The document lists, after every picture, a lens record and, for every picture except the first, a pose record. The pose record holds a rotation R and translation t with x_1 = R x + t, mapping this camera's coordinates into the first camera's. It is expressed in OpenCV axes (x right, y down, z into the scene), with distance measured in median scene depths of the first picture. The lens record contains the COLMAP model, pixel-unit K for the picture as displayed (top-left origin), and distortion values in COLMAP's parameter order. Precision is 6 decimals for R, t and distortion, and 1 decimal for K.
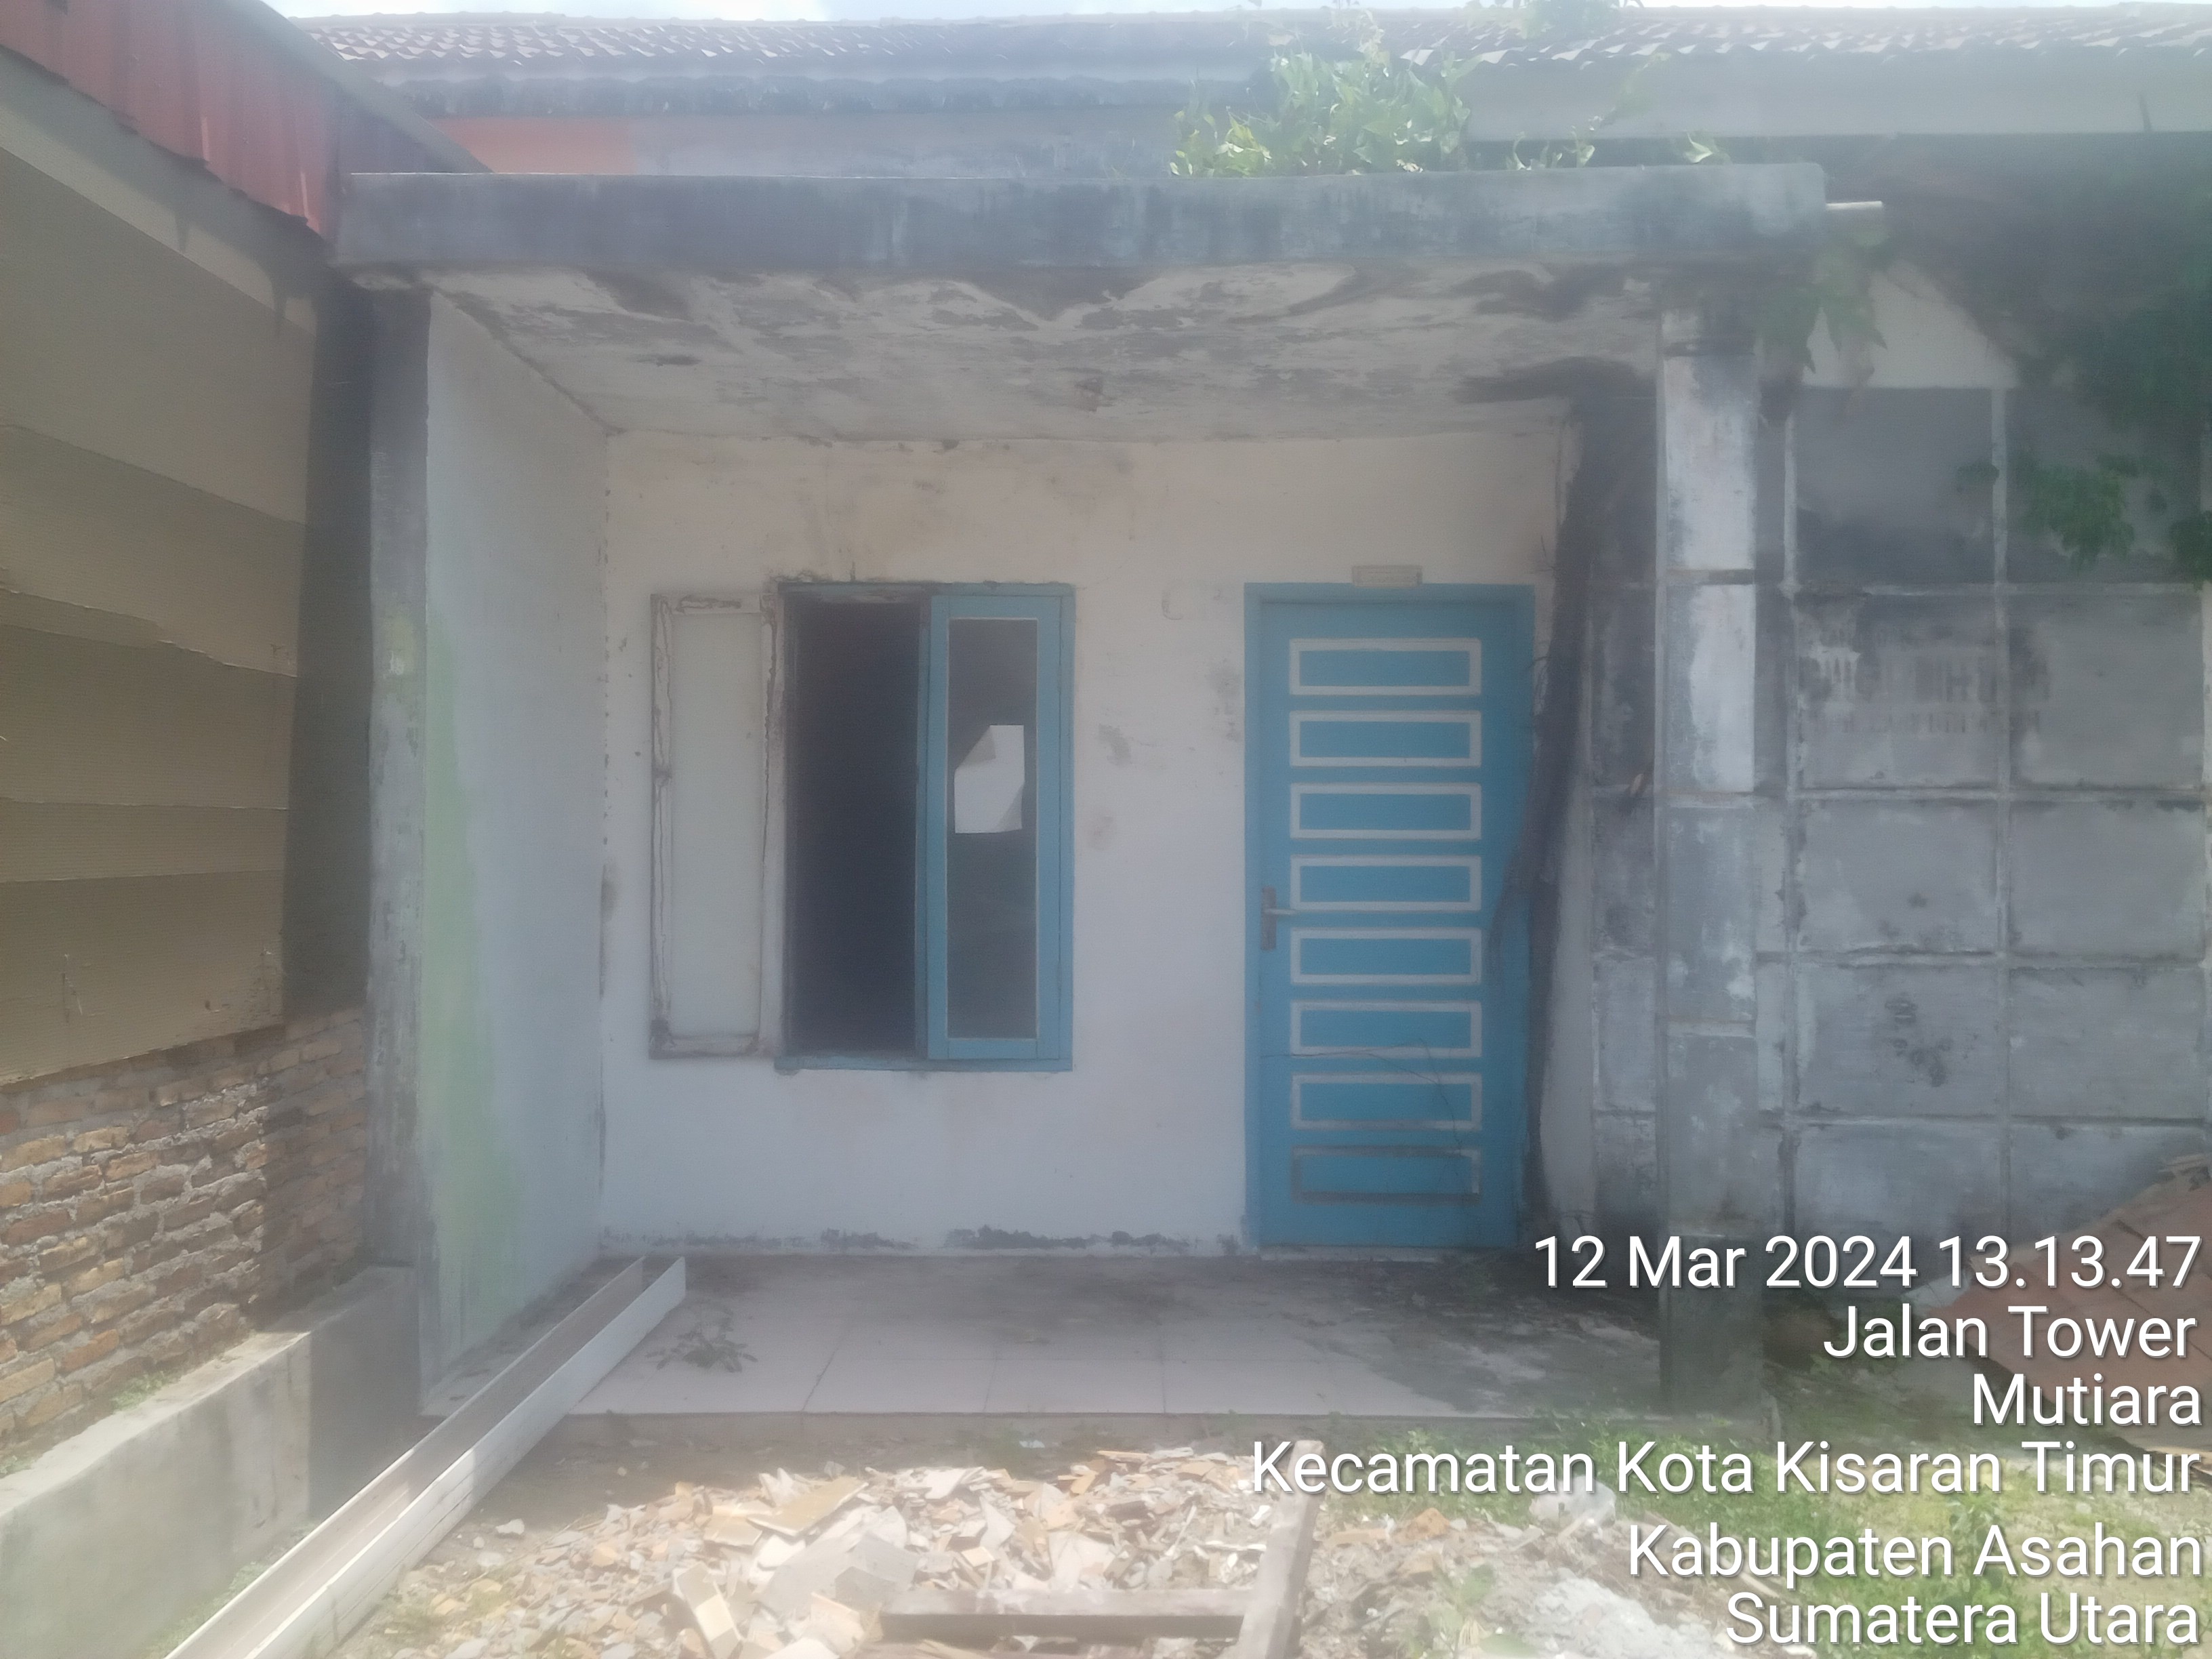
lens RADIAL K [[1852.9, 0, 1082.6], [0, 1852.9, 803.1], [0, 0, 1]] dist [0.085686, -0.152493]
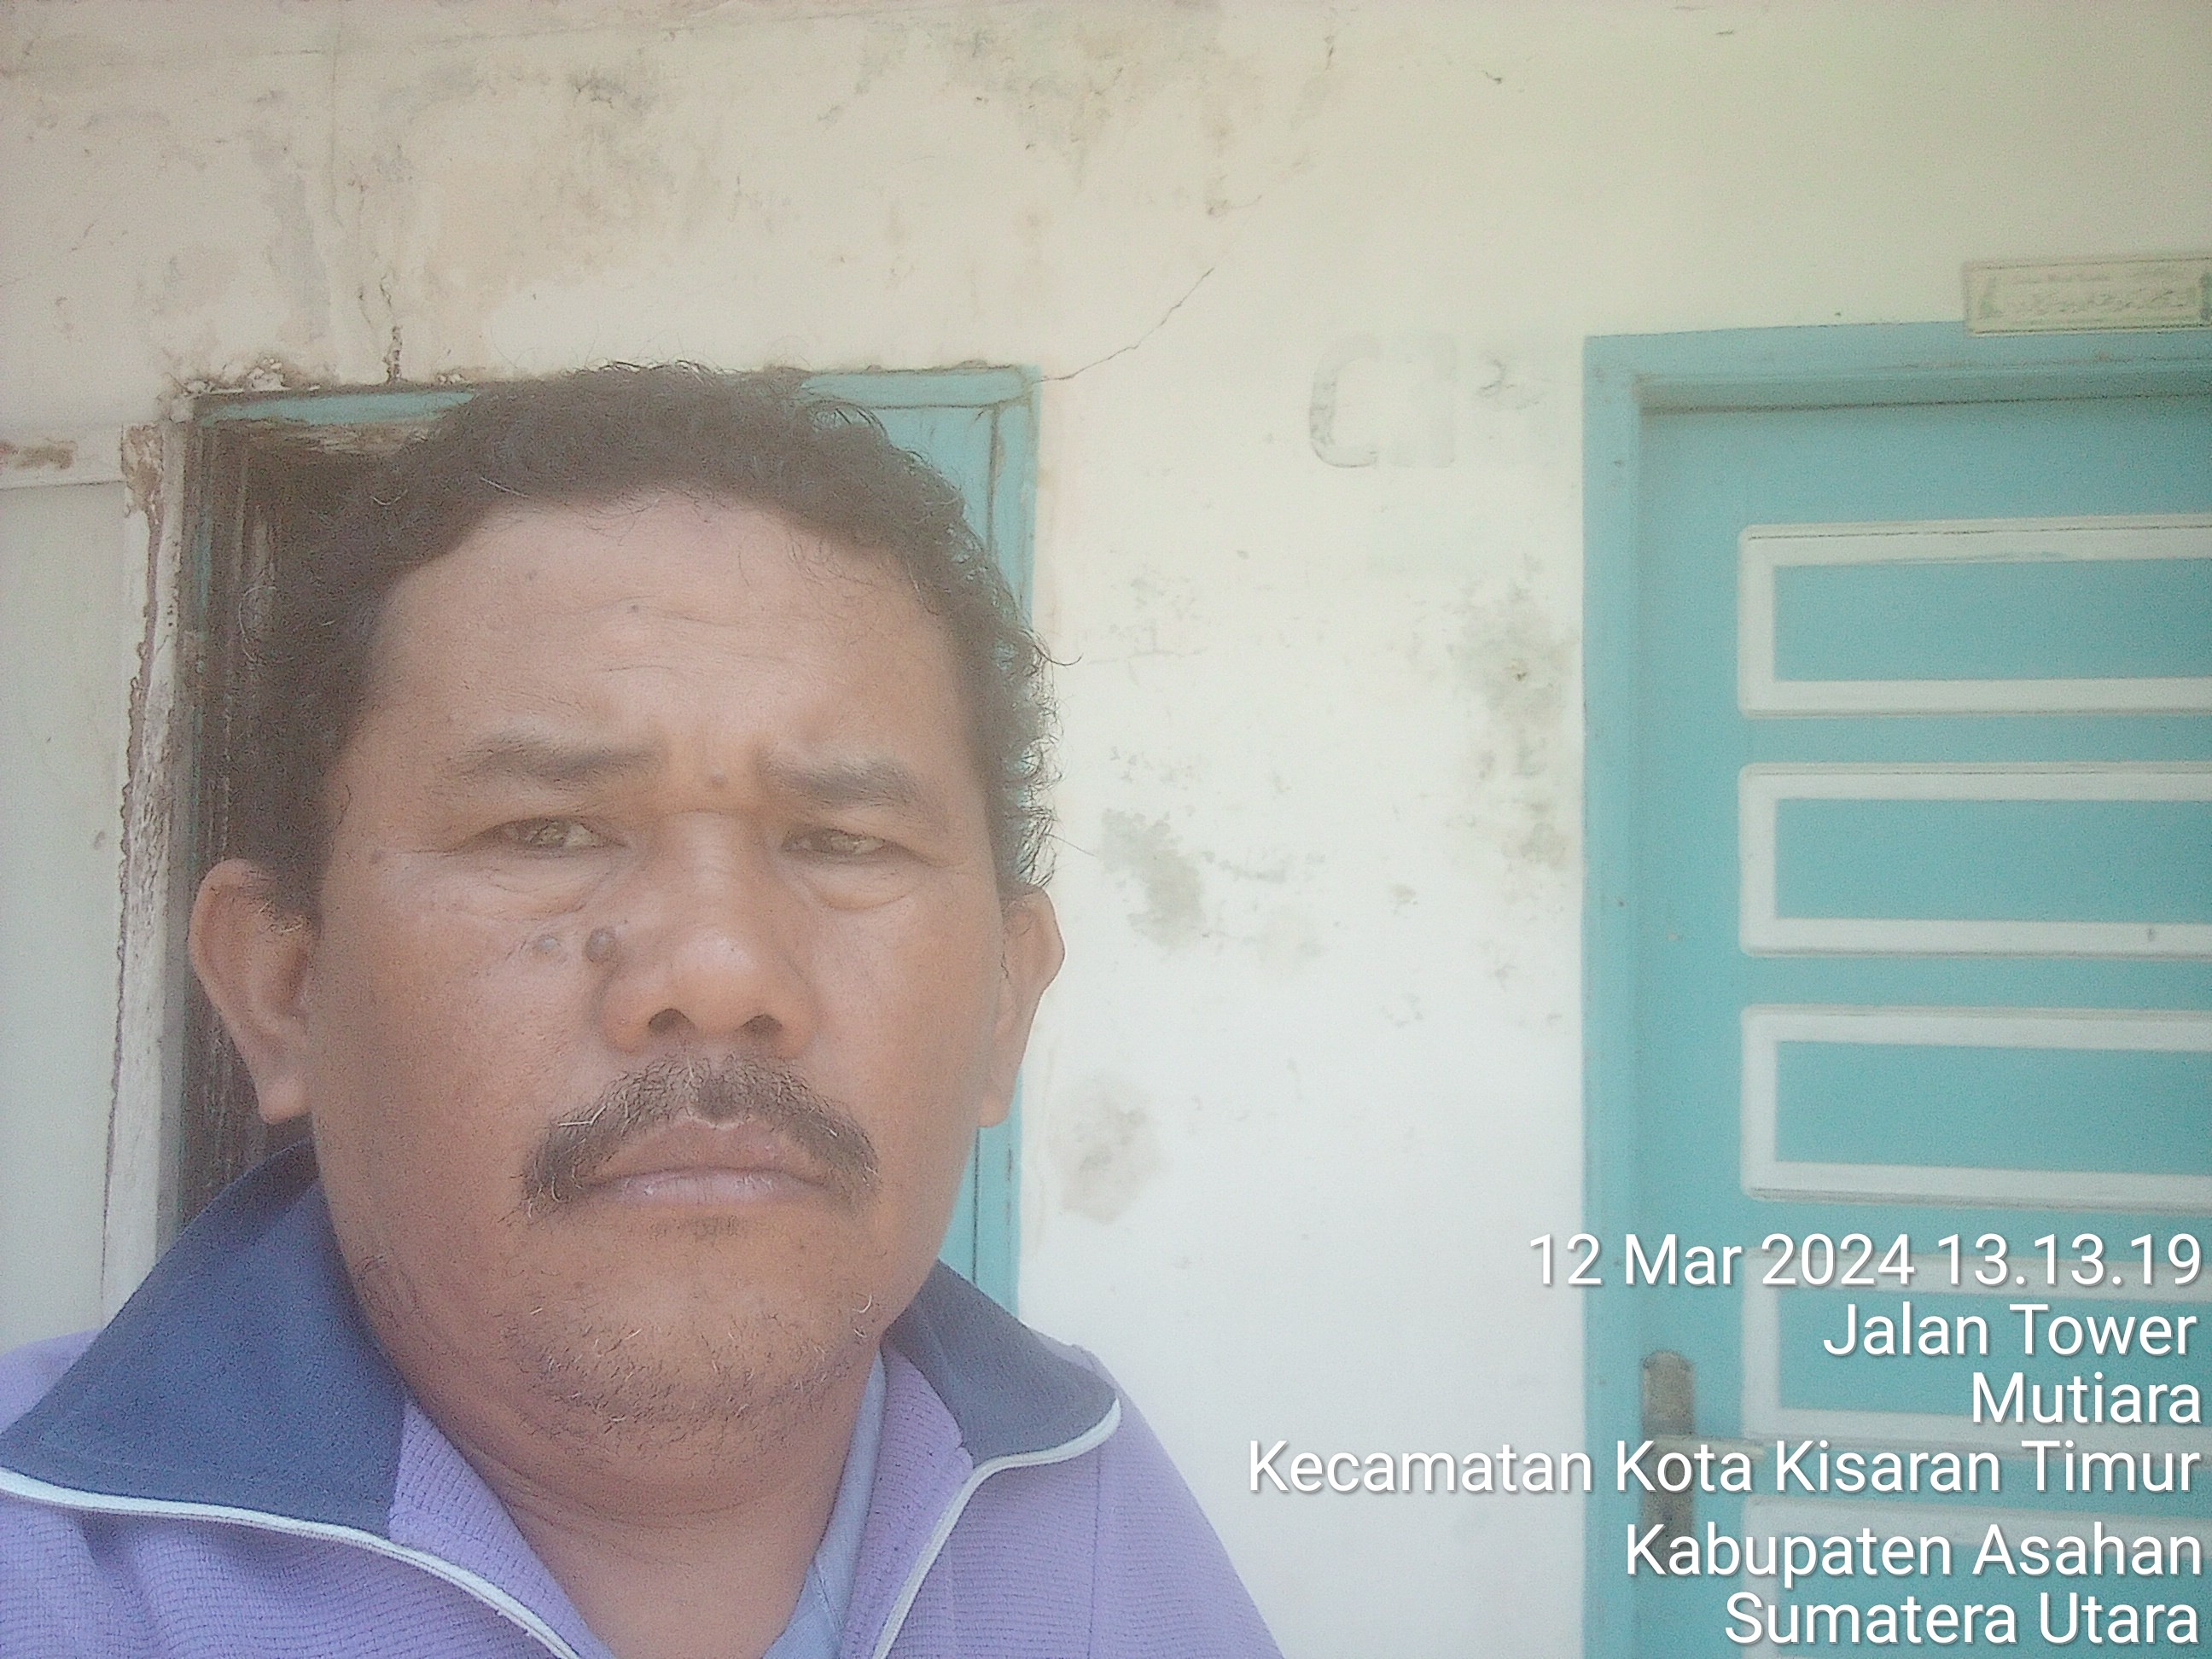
lens RADIAL K [[1835.5, 0, 1149.9], [0, 1835.5, 819.4], [0, 0, 1]] dist [0.072230, -0.002889]
pose [[0.985759, 0.001448, -0.168159, 0.076297], [-0.007482, 0.999350, -0.035253, -0.033226], [0.167999, 0.036009, 0.985129, 0.775618]]
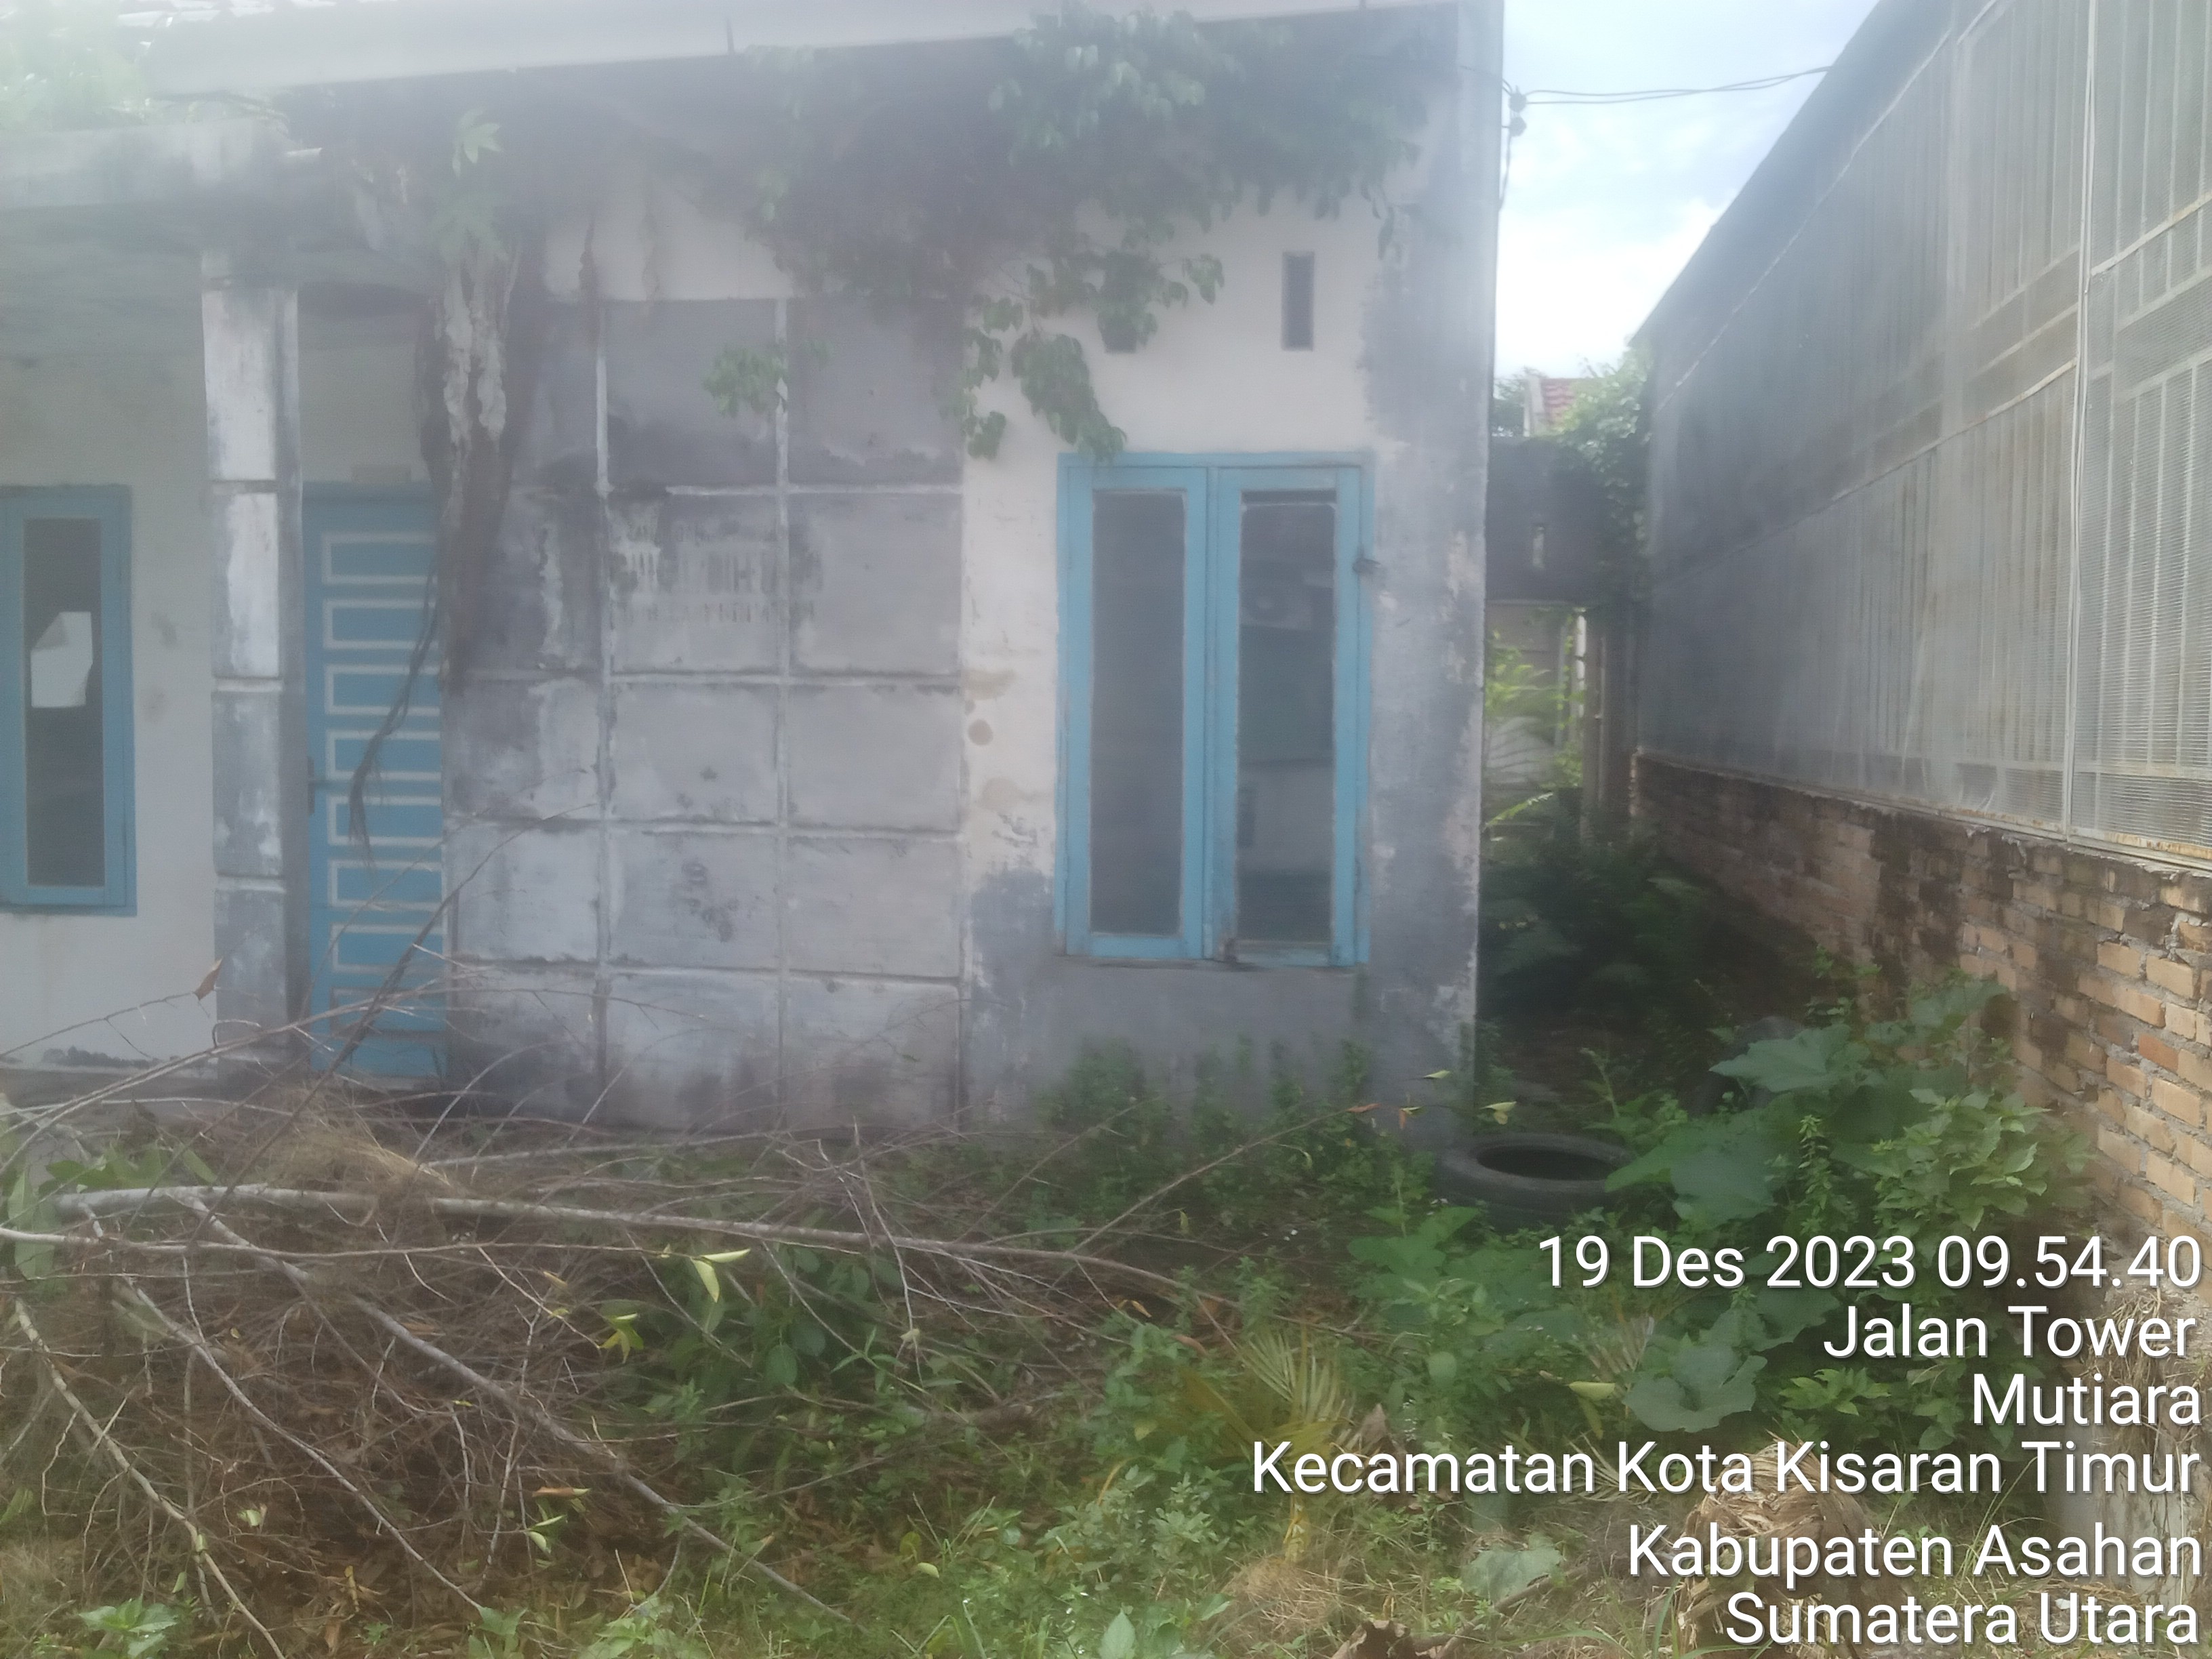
lens RADIAL K [[1852.9, 0, 1111.5], [0, 1852.9, 814.8], [0, 0, 1]] dist [0.085686, -0.152493]
pose [[0.988441, 0.014202, -0.150937, 0.842225], [-0.002425, 0.996956, 0.077925, -0.010418], [0.151584, -0.076658, 0.985467, -0.045663]]
